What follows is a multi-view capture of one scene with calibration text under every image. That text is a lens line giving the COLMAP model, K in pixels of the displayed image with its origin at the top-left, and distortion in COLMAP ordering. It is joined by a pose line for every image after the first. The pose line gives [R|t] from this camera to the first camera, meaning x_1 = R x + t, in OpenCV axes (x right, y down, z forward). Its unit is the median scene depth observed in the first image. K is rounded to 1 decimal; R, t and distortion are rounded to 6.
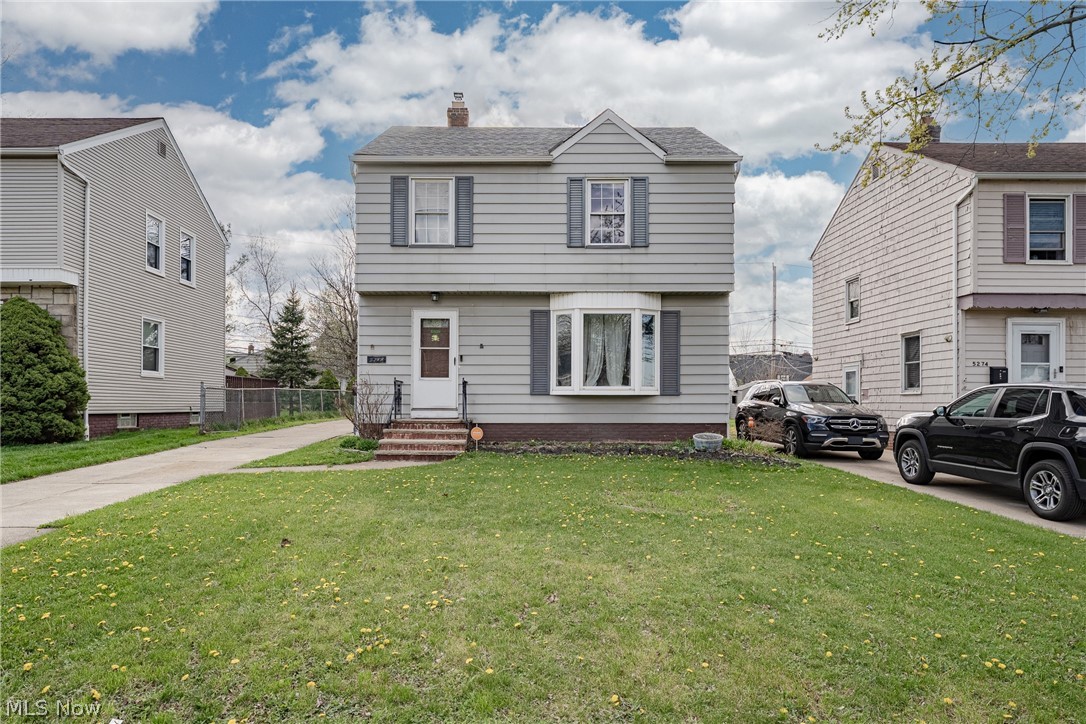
lens RADIAL K [[619.5, 0, 541.5], [0, 619.5, 384.3], [0, 0, 1]] dist [0.002592, 0.000294]
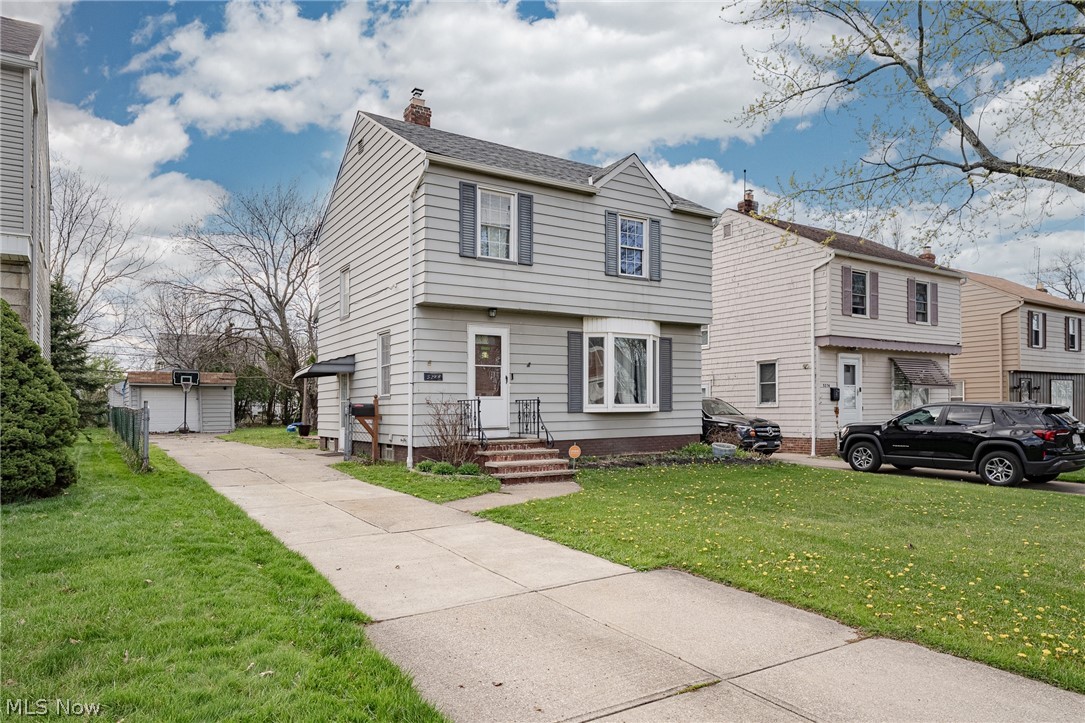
lens RADIAL K [[633.3, 0, 541.9], [0, 633.3, 393.4], [0, 0, 1]] dist [0.001534, 0.000176]
pose [[0.859927, 0.001070, 0.510416, -0.603260], [-0.001273, 0.999999, 0.000049, -0.015412], [-0.510415, -0.000692, 0.859928, 0.109348]]
